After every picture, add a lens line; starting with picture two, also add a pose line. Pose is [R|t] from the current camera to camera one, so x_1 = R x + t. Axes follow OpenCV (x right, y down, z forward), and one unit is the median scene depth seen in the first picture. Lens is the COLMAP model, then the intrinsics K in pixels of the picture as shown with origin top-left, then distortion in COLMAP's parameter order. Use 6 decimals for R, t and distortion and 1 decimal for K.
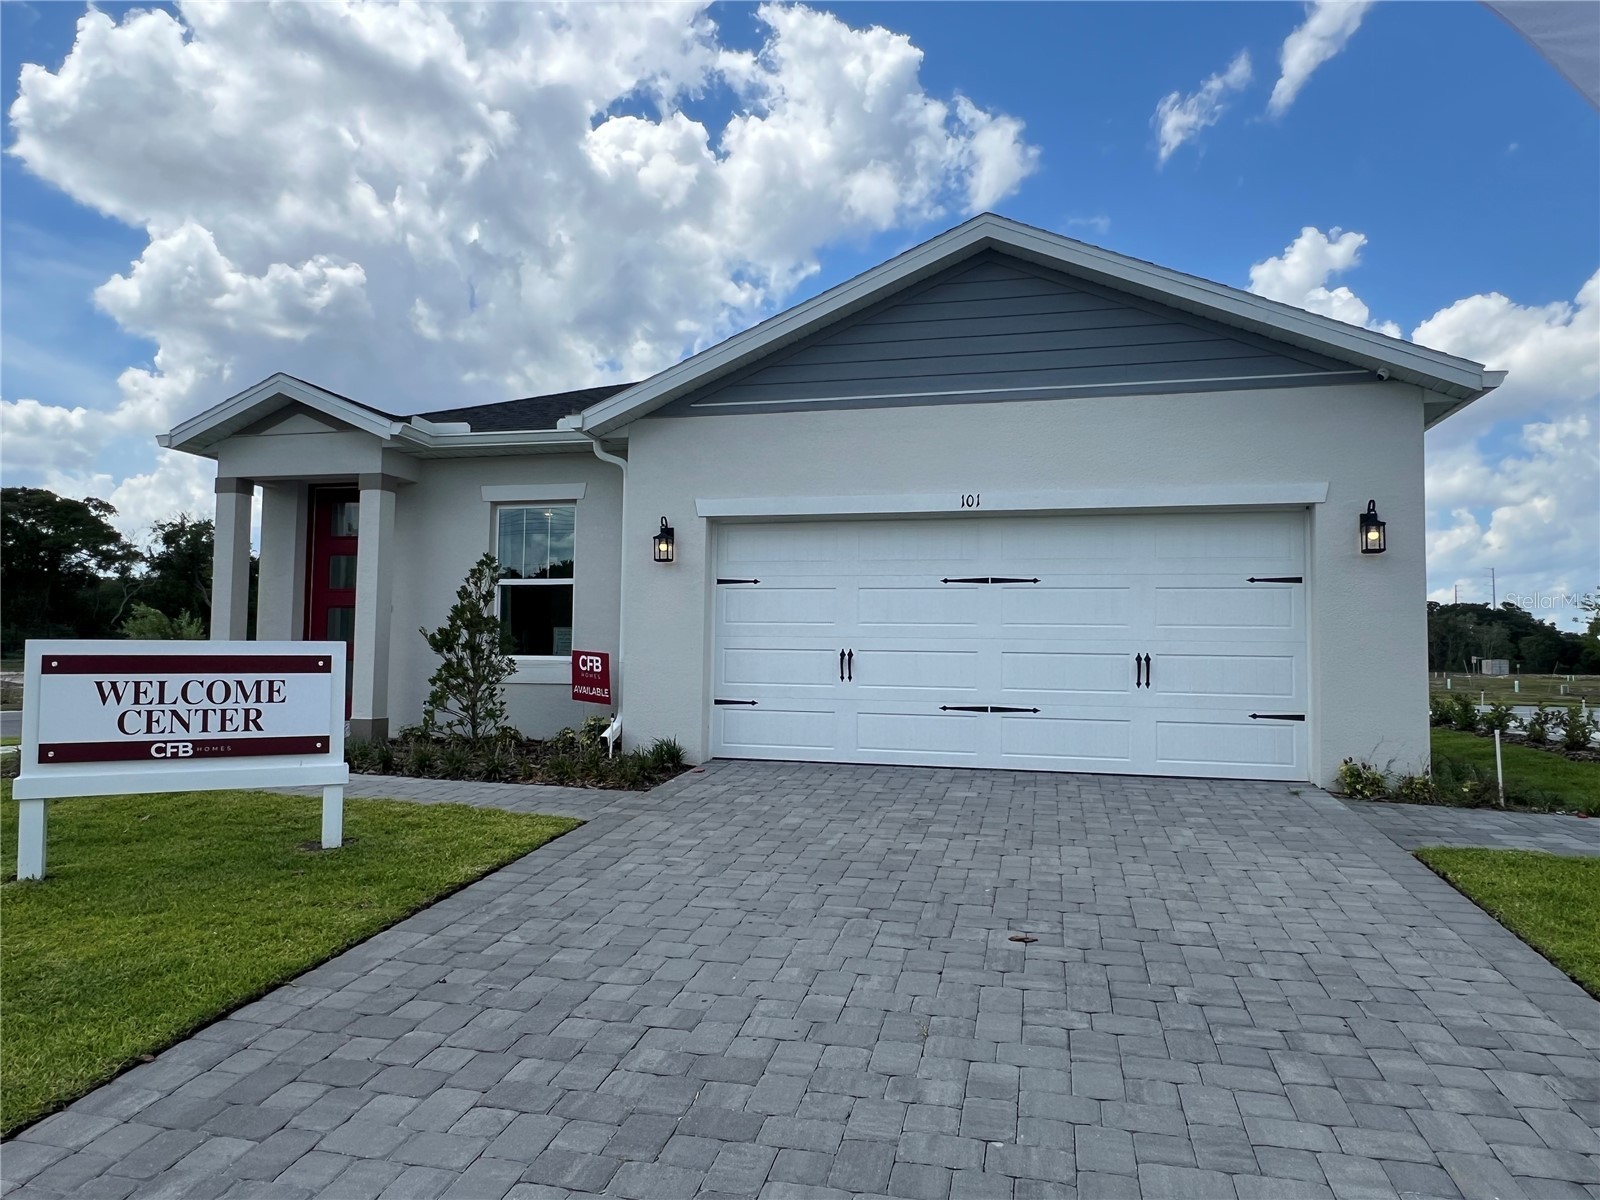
lens RADIAL K [[1034.7, 0, 799.2], [0, 1034.7, 603.4], [0, 0, 1]] dist [-0.003691, 0.002356]
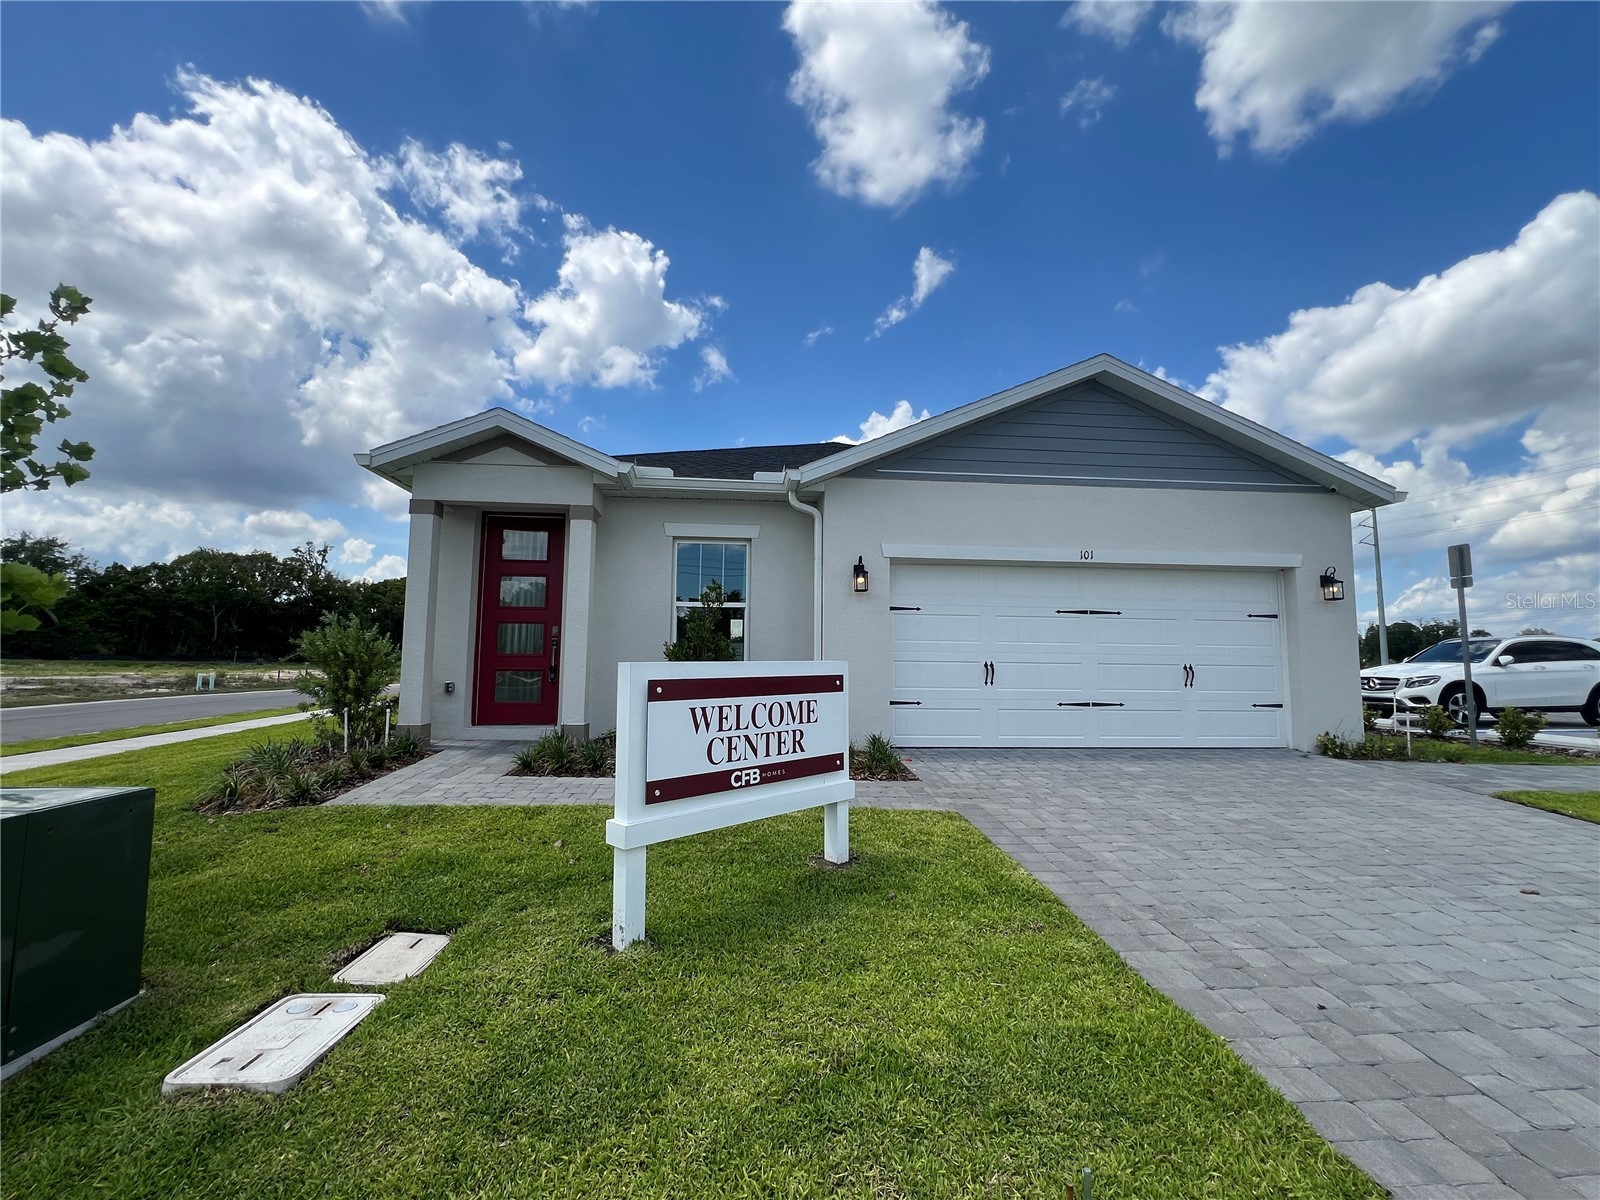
lens RADIAL K [[690.6, 0, 803.4], [0, 690.6, 598.4], [0, 0, 1]] dist [-0.000158, 0.000004]
pose [[0.943587, 0.026901, 0.330030, -0.744197], [-0.015377, 0.999179, -0.037479, 0.000329], [-0.330767, 0.030290, 0.943226, 0.366800]]
